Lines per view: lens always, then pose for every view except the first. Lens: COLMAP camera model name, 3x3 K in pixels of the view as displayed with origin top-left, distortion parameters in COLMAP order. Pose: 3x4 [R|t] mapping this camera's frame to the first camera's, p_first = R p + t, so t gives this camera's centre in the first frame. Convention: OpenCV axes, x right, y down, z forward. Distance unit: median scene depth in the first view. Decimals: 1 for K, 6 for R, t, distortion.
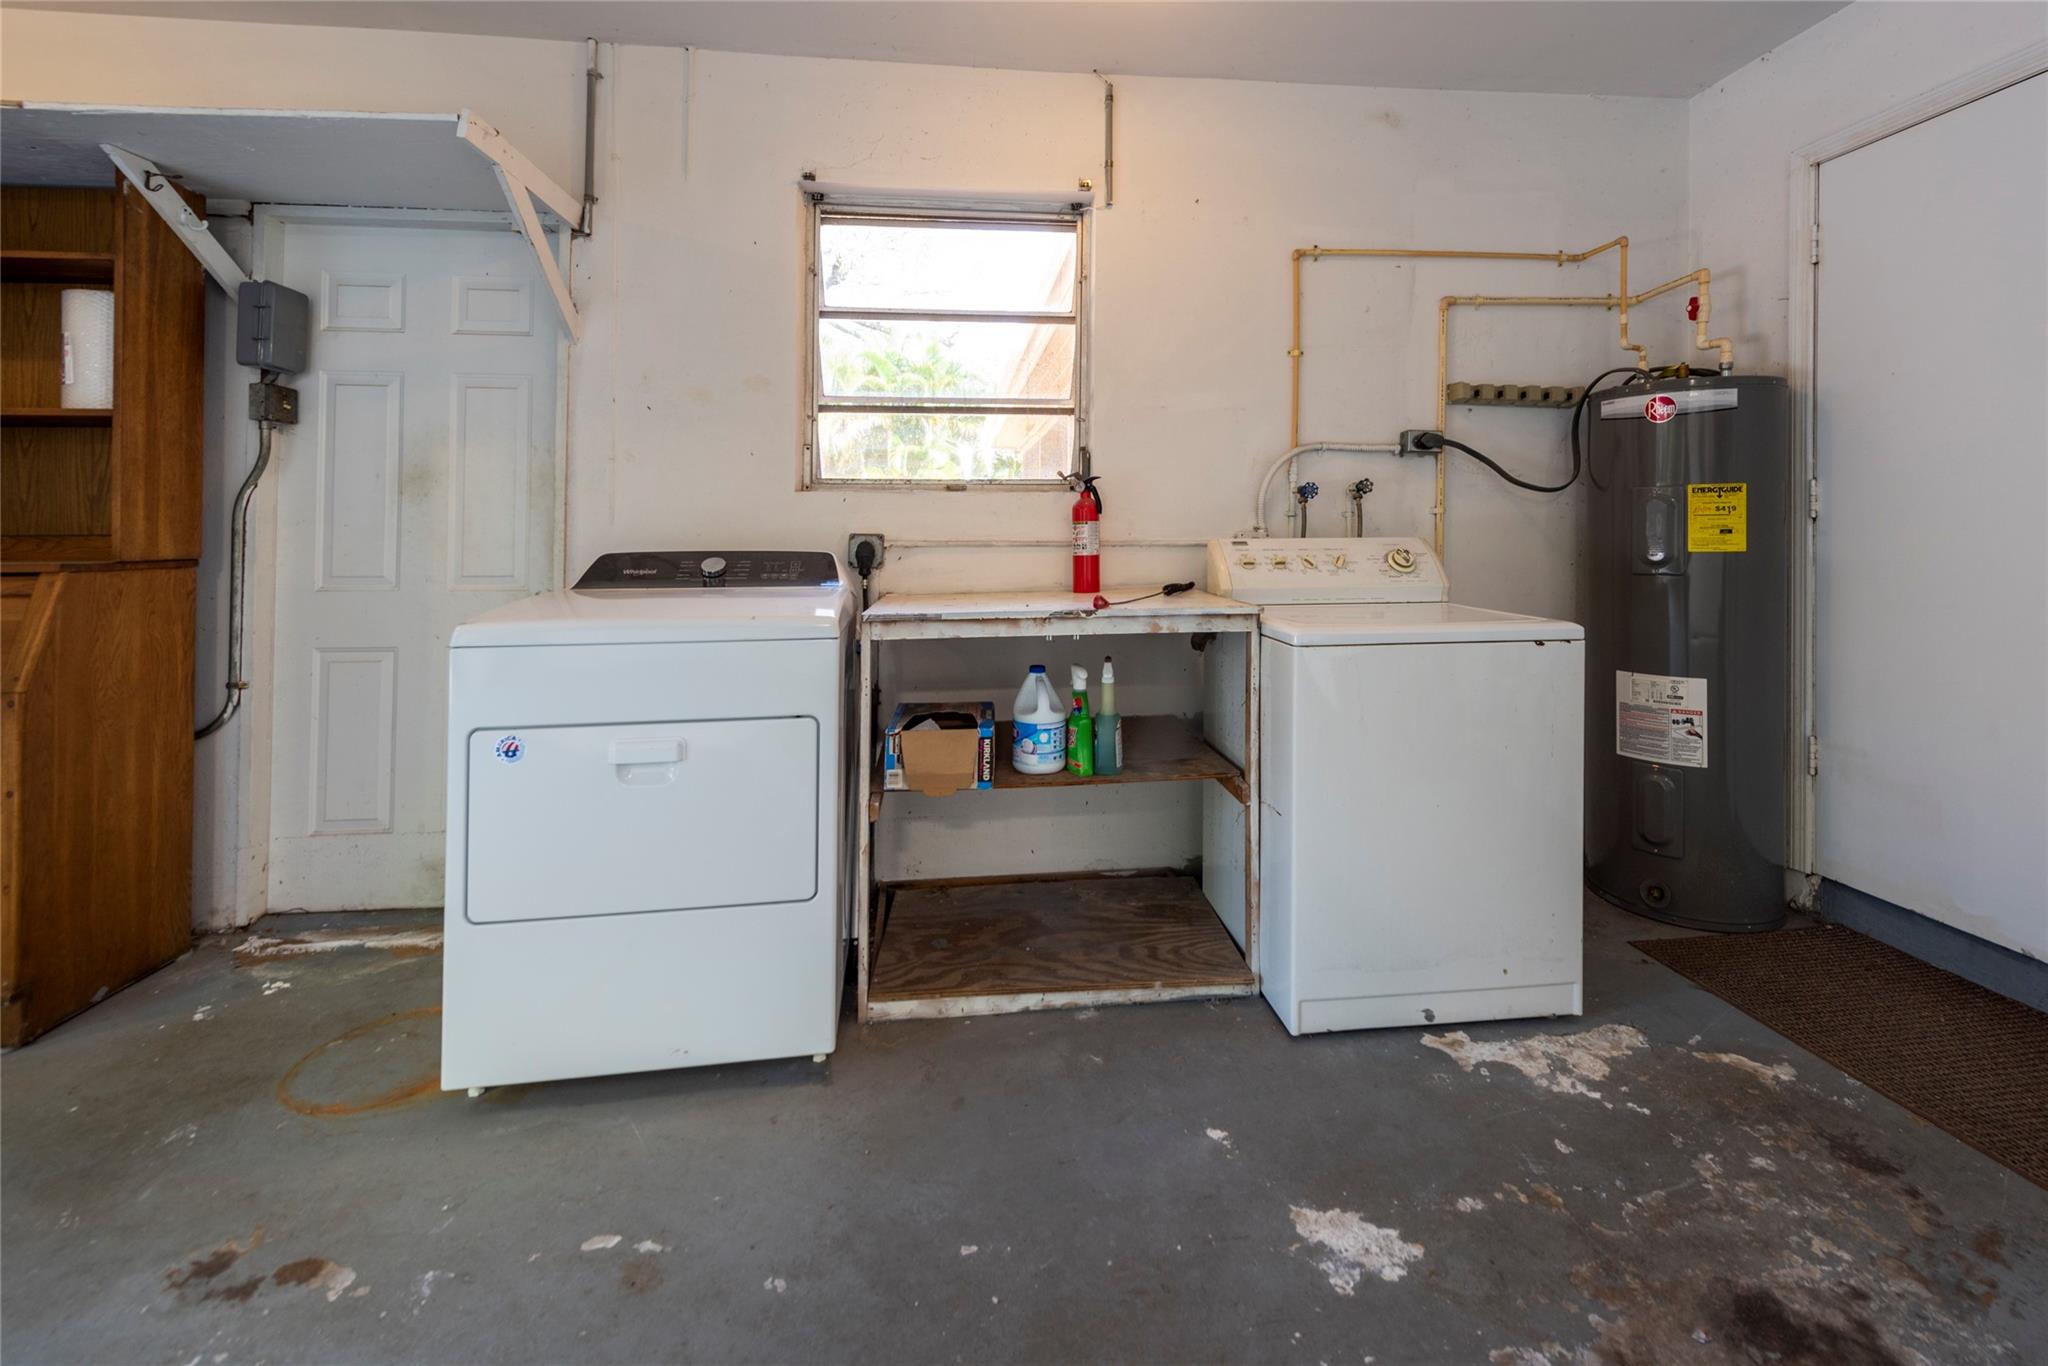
lens RADIAL K [[831.2, 0, 1046.4], [0, 831.2, 548.1], [0, 0, 1]] dist [0.010572, -0.003799]
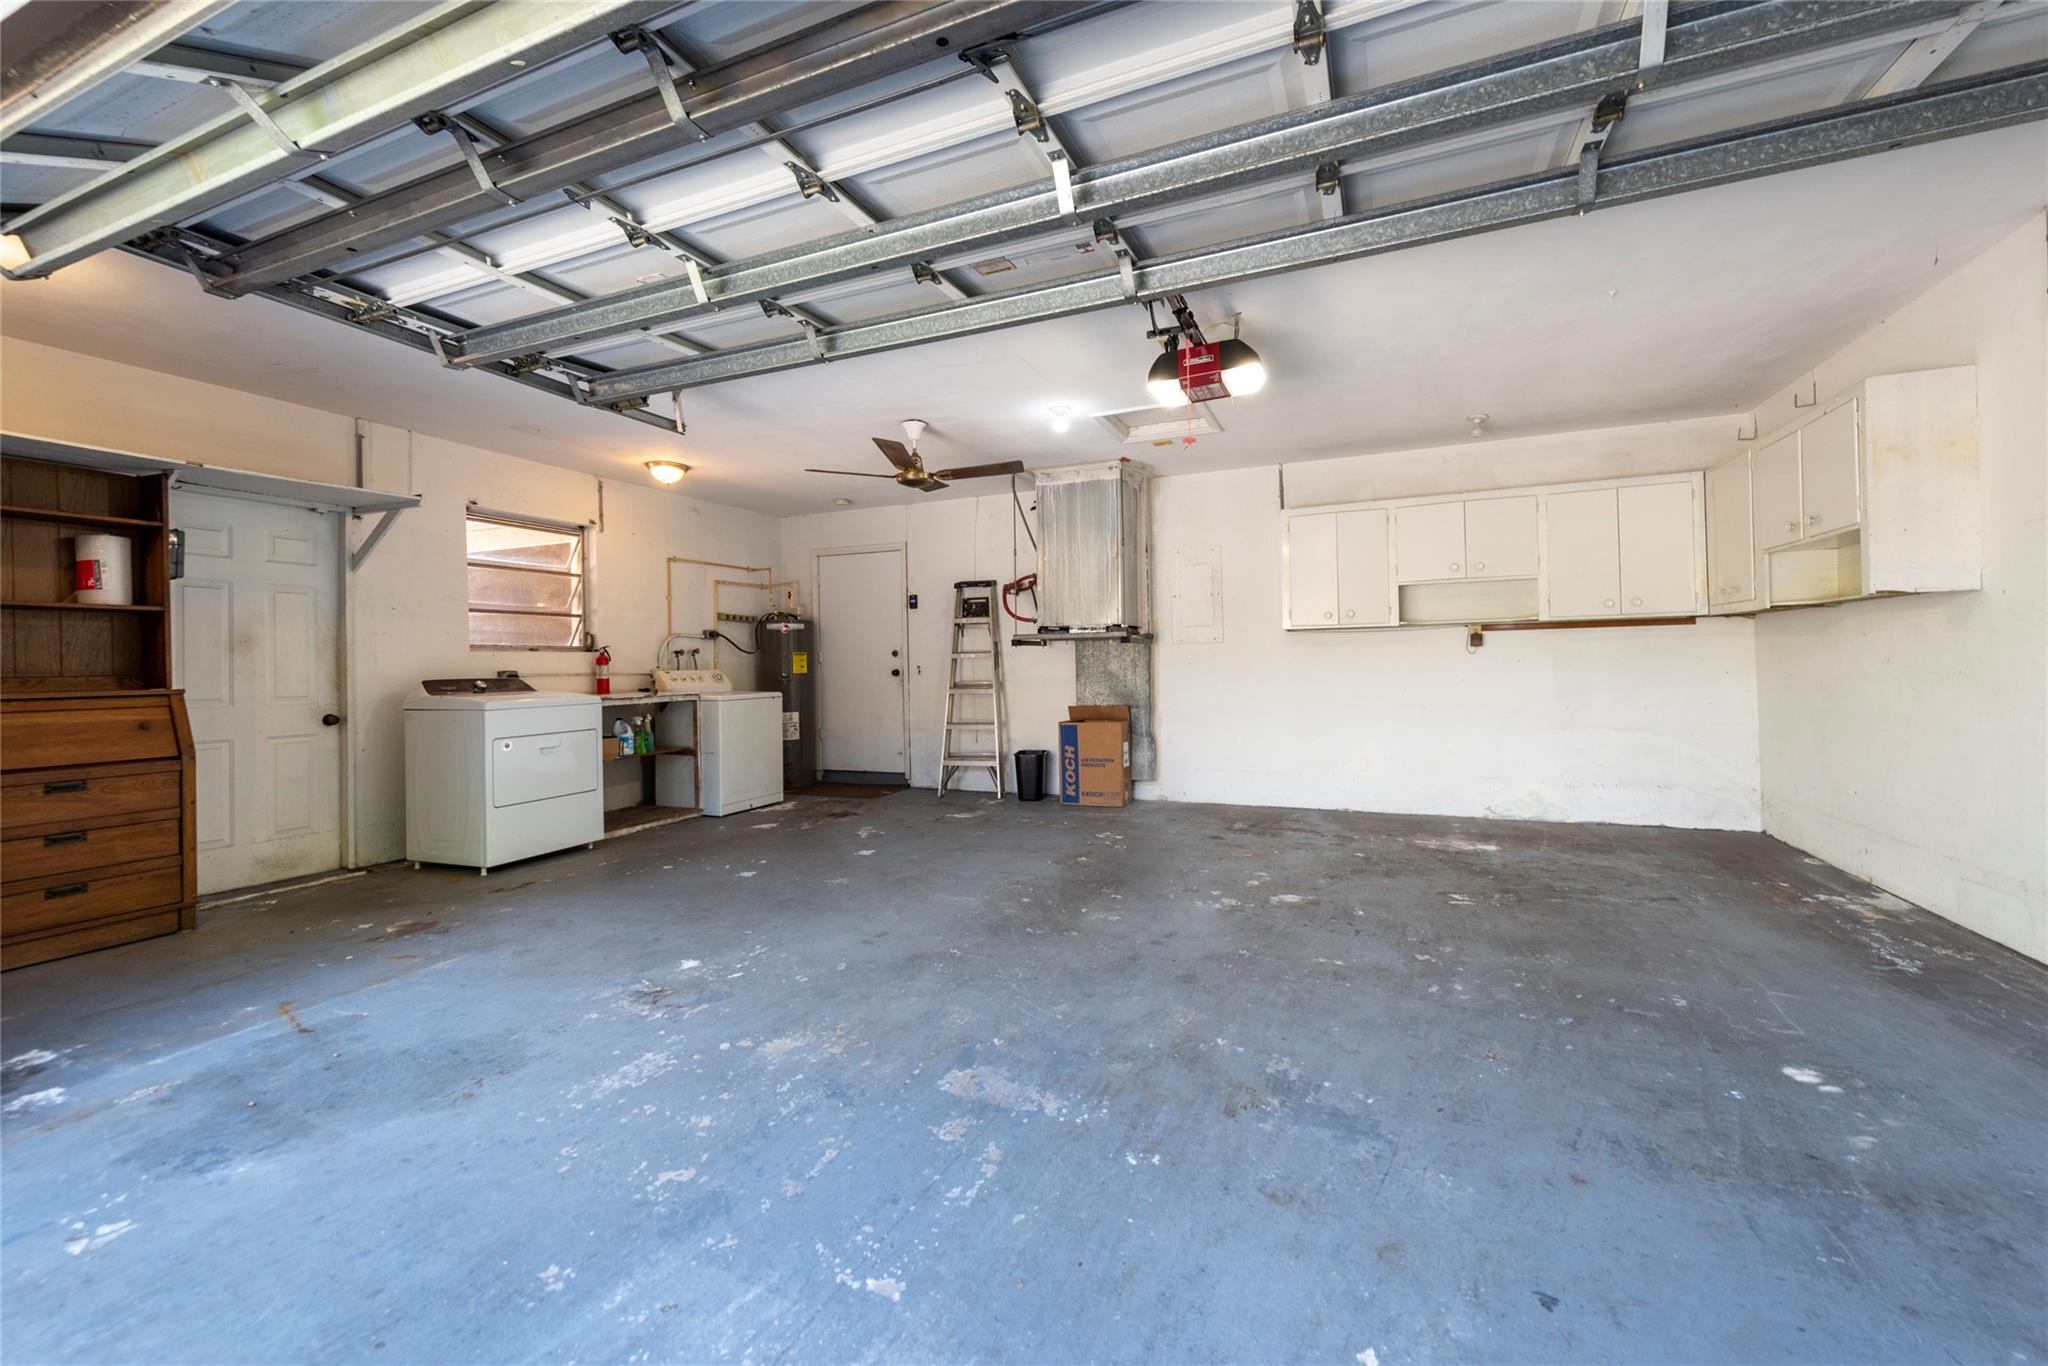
lens RADIAL K [[831.2, 0, 1028.5], [0, 831.2, 672.6], [0, 0, 1]] dist [0.010572, -0.003799]
pose [[0.499216, -0.013781, 0.866368, -1.446878], [0.029140, 0.999575, -0.000890, 0.029594], [-0.865988, 0.025690, 0.499405, -1.292660]]
